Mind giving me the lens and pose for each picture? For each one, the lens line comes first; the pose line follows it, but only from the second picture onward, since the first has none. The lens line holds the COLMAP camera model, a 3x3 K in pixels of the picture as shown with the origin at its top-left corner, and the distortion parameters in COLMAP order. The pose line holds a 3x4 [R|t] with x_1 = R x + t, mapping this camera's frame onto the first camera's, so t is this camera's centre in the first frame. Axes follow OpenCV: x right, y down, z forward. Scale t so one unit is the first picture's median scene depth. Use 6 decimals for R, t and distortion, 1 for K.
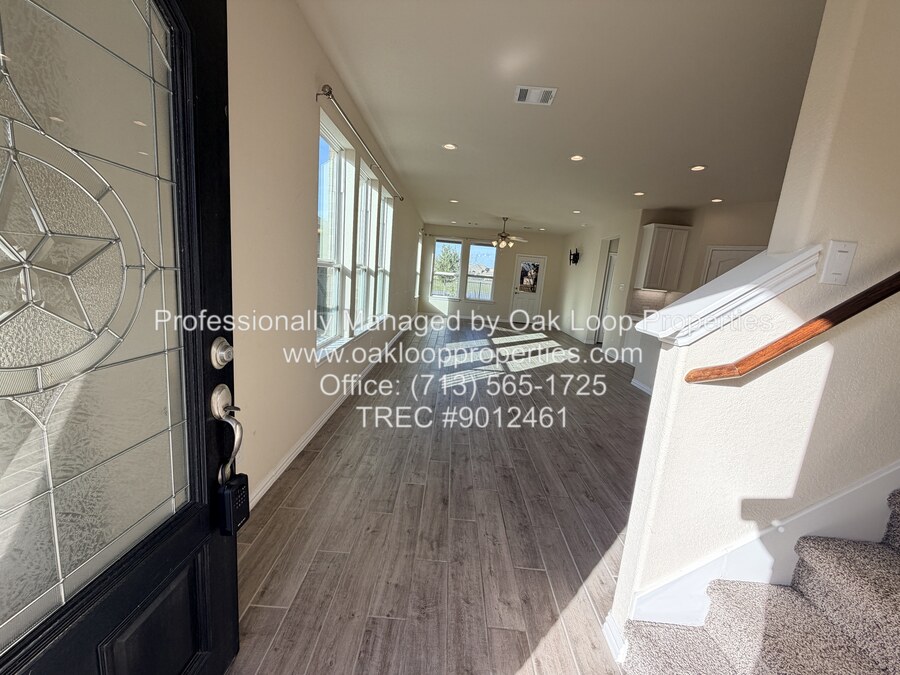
lens RADIAL K [[357.0, 0, 448.6], [0, 357.0, 336.2], [0, 0, 1]] dist [-0.000211, 0.000286]
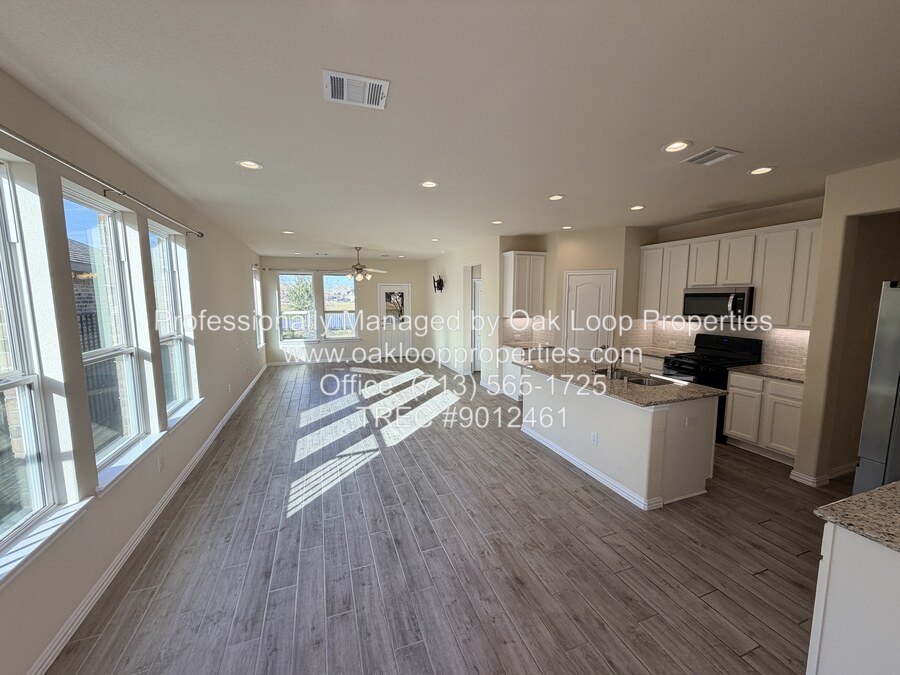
lens RADIAL K [[357.0, 0, 450.5], [0, 357.0, 337.5], [0, 0, 1]] dist [-0.000211, 0.000286]
pose [[0.929091, -0.130443, 0.346085, 0.049435], [0.145960, 0.989107, -0.019037, -0.082572], [-0.339832, 0.068202, 0.938010, 0.154414]]
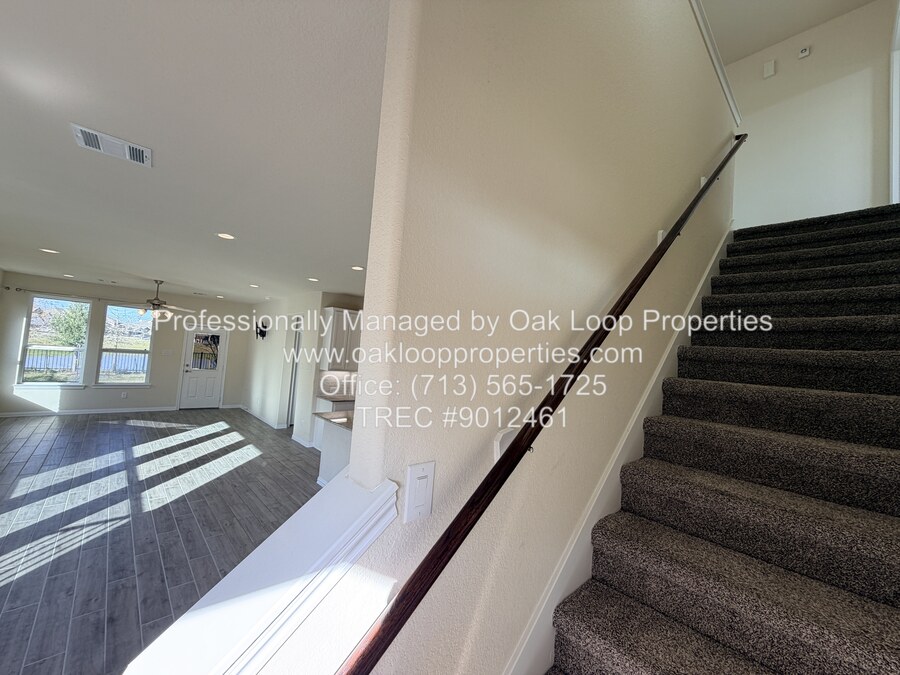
lens RADIAL K [[357.0, 0, 449.1], [0, 357.0, 338.3], [0, 0, 1]] dist [-0.000211, 0.000286]
pose [[0.718218, 0.002463, 0.695813, 0.093868], [0.107123, 0.987680, -0.114069, -0.069063], [-0.687522, 0.156465, 0.709106, 0.055689]]
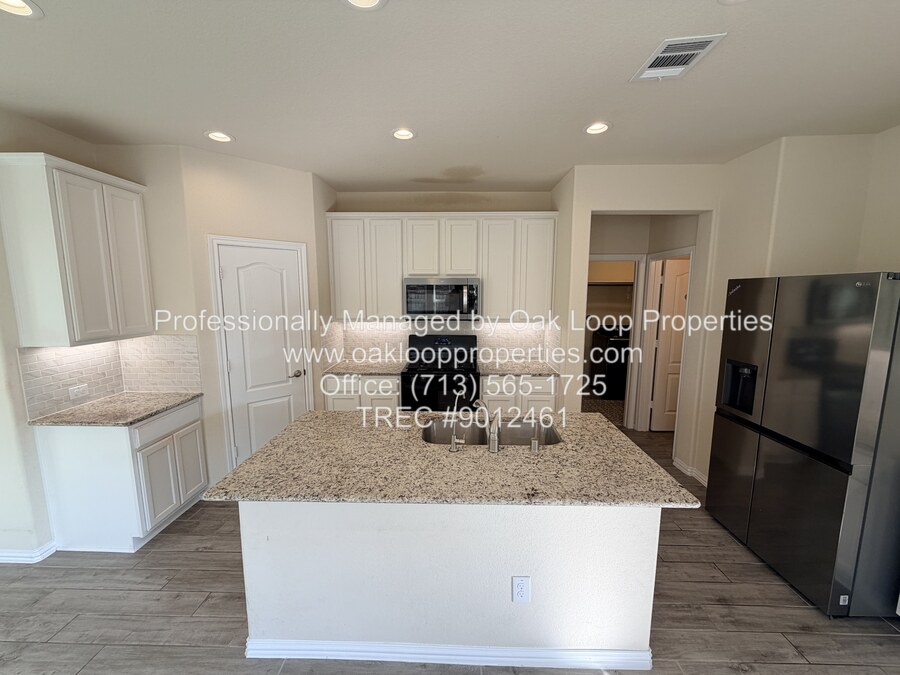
lens RADIAL K [[357.0, 0, 448.0], [0, 357.0, 336.8], [0, 0, 1]] dist [-0.000211, 0.000286]
pose [[0.016180, -0.215488, 0.976372, 0.200898], [0.174213, 0.962171, 0.209467, -0.141802], [-0.984575, 0.166708, 0.053109, 0.583256]]
